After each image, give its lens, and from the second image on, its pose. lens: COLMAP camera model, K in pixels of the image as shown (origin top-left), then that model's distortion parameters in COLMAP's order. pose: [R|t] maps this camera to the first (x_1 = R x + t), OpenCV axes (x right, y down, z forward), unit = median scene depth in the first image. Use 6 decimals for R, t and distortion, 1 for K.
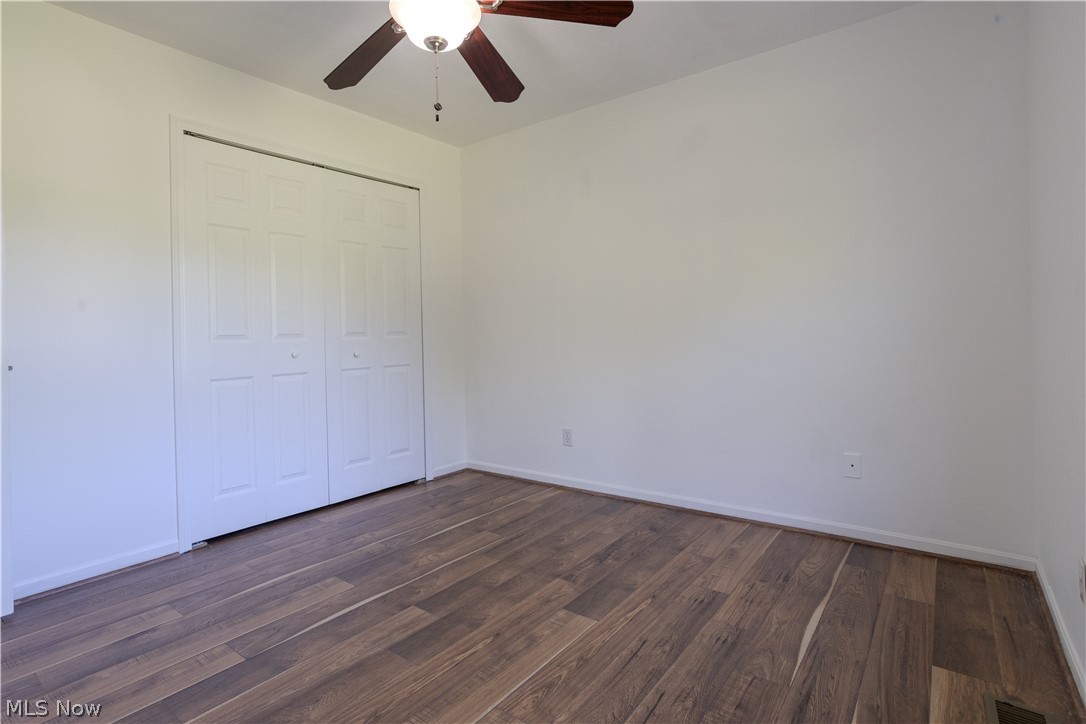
lens RADIAL K [[541.6, 0, 540.2], [0, 541.6, 342.3], [0, 0, 1]] dist [-0.057571, 0.038097]
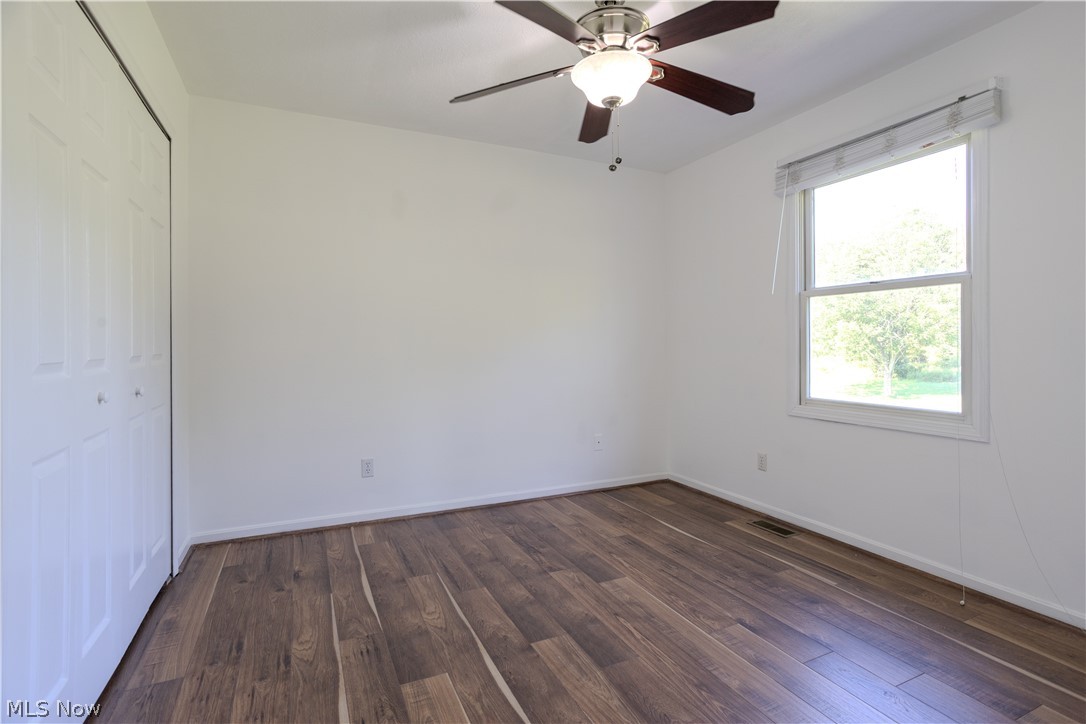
lens RADIAL K [[541.6, 0, 540.2], [0, 541.6, 342.3], [0, 0, 1]] dist [-0.057571, 0.038097]
pose [[0.444468, 0.023689, 0.895481, -0.977794], [0.008438, 0.999495, -0.030629, -0.007391], [-0.895755, 0.021170, 0.444044, 0.501626]]
